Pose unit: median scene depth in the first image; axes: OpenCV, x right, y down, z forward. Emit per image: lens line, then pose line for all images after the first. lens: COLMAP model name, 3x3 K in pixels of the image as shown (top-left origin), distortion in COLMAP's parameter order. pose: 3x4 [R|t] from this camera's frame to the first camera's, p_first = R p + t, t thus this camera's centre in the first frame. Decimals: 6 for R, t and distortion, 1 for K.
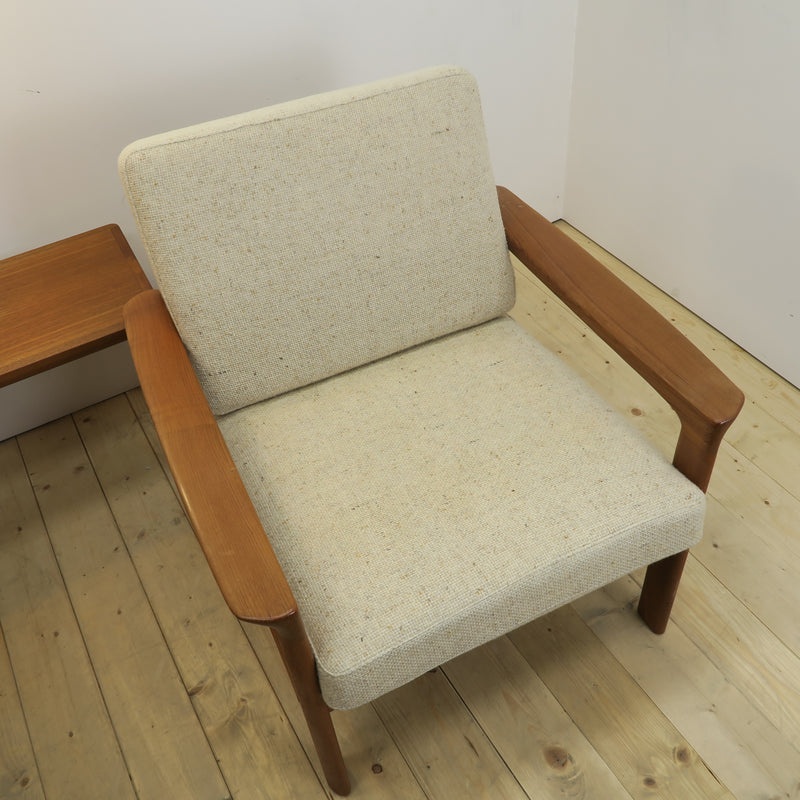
lens RADIAL K [[827.3, 0, 399.2], [0, 827.3, 399.8], [0, 0, 1]] dist [-0.025429, 0.000000]
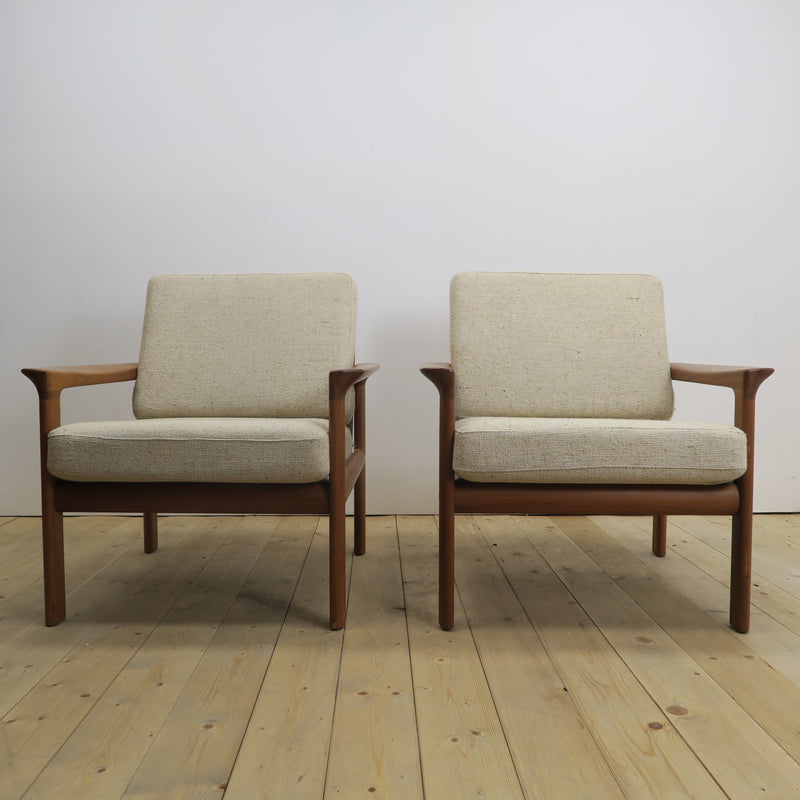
lens RADIAL K [[827.3, 0, 399.0], [0, 827.3, 398.3], [0, 0, 1]] dist [-0.025429, 0.000000]
pose [[0.874102, 0.098857, -0.475576, 0.413415], [-0.382298, 0.744002, -0.548005, 0.962731], [0.299655, 0.660824, 0.688127, -0.215450]]
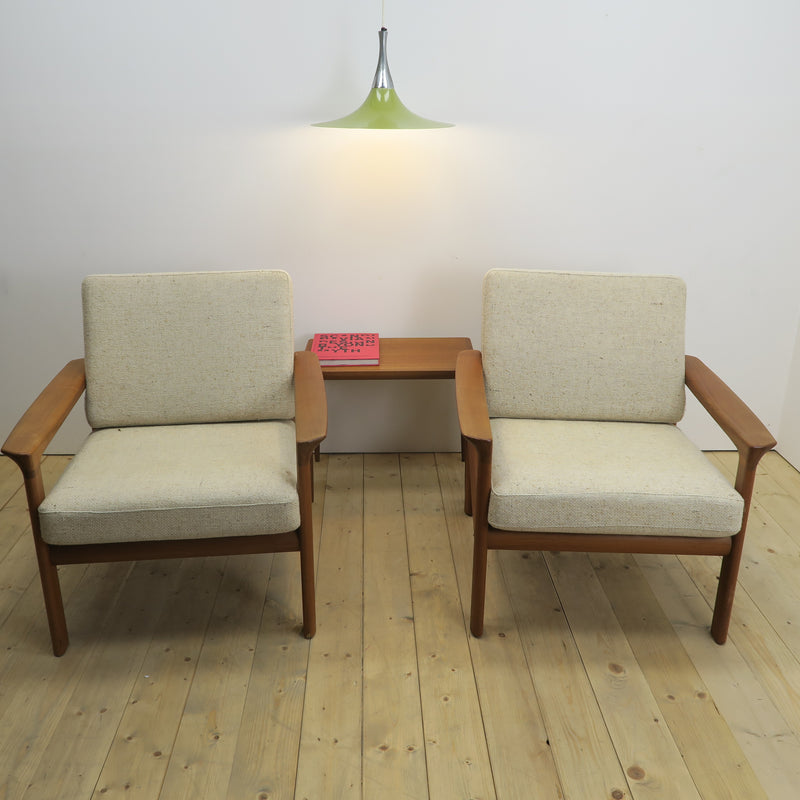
lens RADIAL K [[827.3, 0, 400.0], [0, 827.3, 400.0], [0, 0, 1]] dist [-0.025429, 0.000000]
pose [[0.880173, 0.237131, -0.411175, 0.335663], [-0.378224, 0.873775, -0.305719, 0.596390], [0.286779, 0.424601, 0.858762, -0.587273]]
